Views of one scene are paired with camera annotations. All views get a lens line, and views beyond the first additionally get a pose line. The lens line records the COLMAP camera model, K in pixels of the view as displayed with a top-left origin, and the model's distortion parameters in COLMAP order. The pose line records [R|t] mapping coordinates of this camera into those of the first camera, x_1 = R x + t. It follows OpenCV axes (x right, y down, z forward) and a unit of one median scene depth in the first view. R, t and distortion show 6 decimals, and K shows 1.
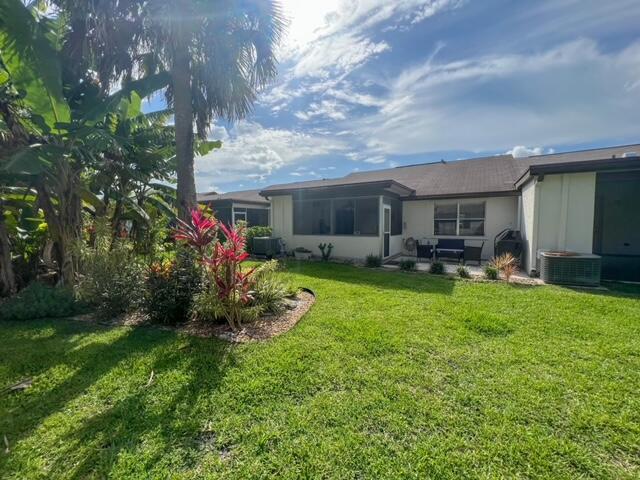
lens RADIAL K [[259.1, 0, 319.9], [0, 259.1, 239.6], [0, 0, 1]] dist [-0.003460, -0.000215]
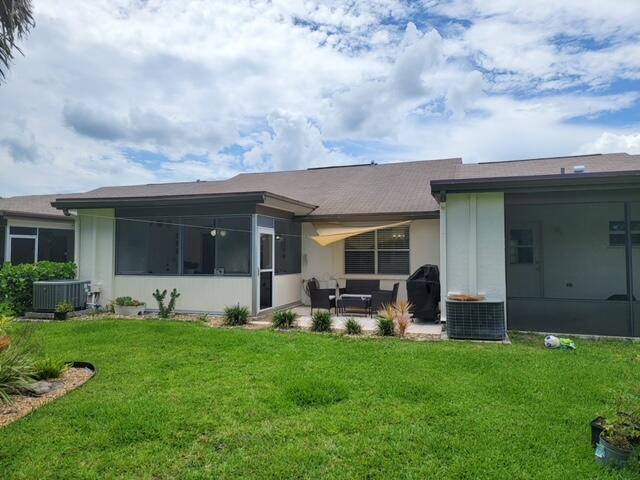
lens RADIAL K [[441.0, 0, 320.9], [0, 441.0, 238.2], [0, 0, 1]] dist [0.026975, -0.008429]
pose [[0.969630, 0.011205, 0.244319, 0.119330], [0.013537, 0.994960, -0.099355, 0.003678], [-0.244201, 0.099645, 0.964591, -0.097599]]
